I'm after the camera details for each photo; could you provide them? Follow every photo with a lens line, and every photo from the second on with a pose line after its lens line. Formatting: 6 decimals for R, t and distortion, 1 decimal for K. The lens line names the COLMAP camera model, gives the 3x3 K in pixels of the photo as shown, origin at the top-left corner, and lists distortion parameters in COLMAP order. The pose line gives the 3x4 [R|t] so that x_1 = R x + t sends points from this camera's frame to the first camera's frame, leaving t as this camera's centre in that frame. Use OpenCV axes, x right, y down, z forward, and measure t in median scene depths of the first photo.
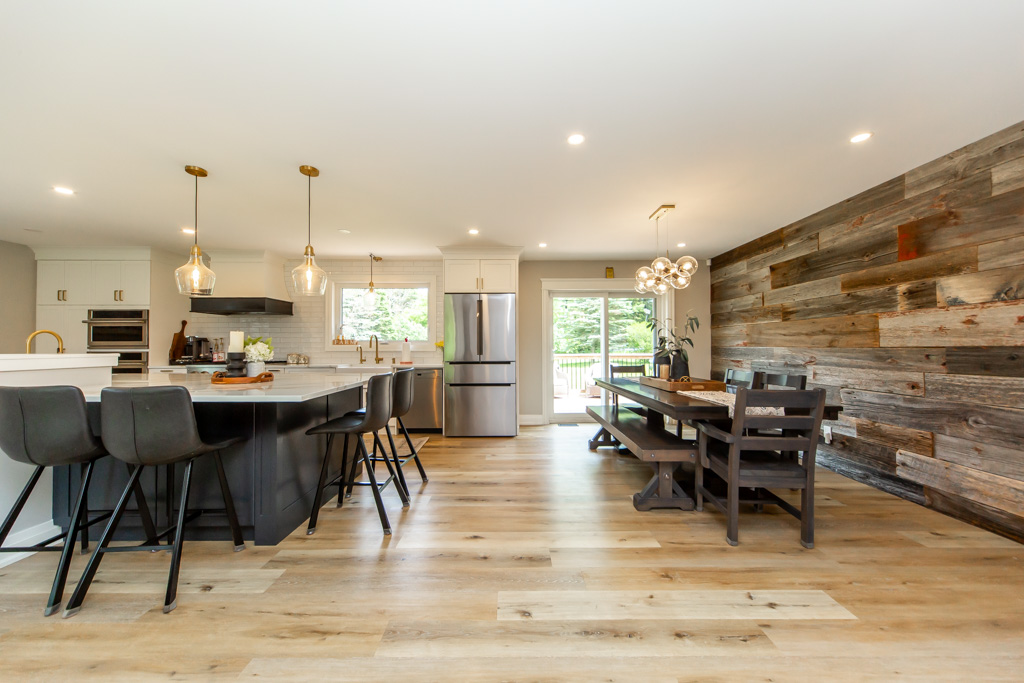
lens RADIAL K [[362.7, 0, 511.1], [0, 362.7, 342.3], [0, 0, 1]] dist [0.002538, -0.000002]
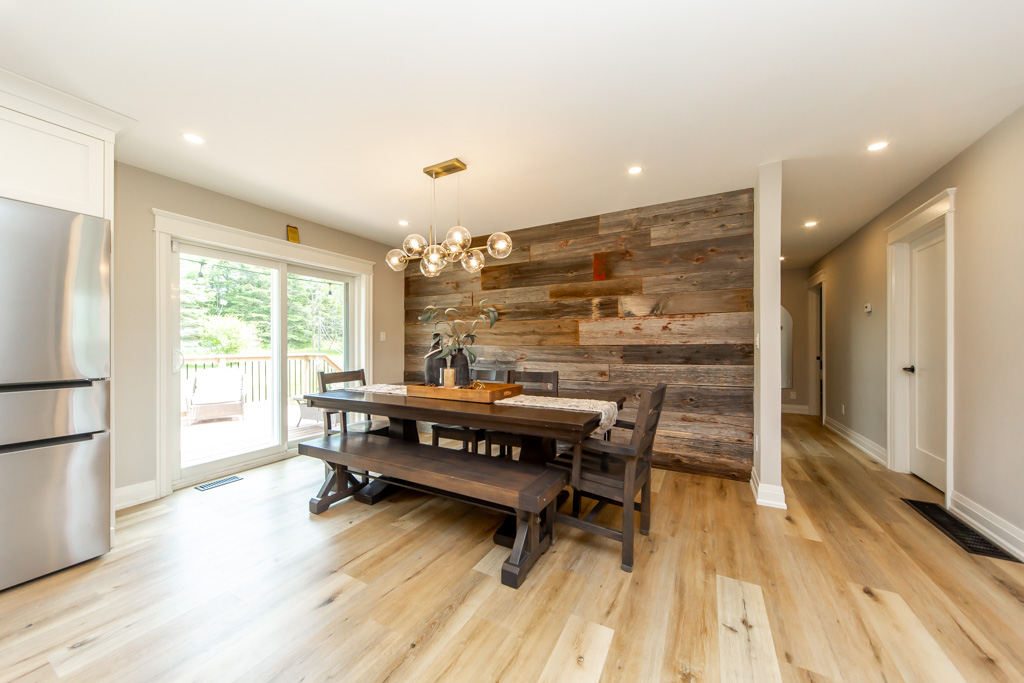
lens RADIAL K [[357.3, 0, 512.2], [0, 357.3, 345.0], [0, 0, 1]] dist [0.001899, 0.000059]
pose [[0.481992, 0.001320, 0.876174, -0.203935], [-0.011299, 0.999925, 0.004709, 0.008618], [-0.876103, -0.012169, 0.481971, 0.602977]]
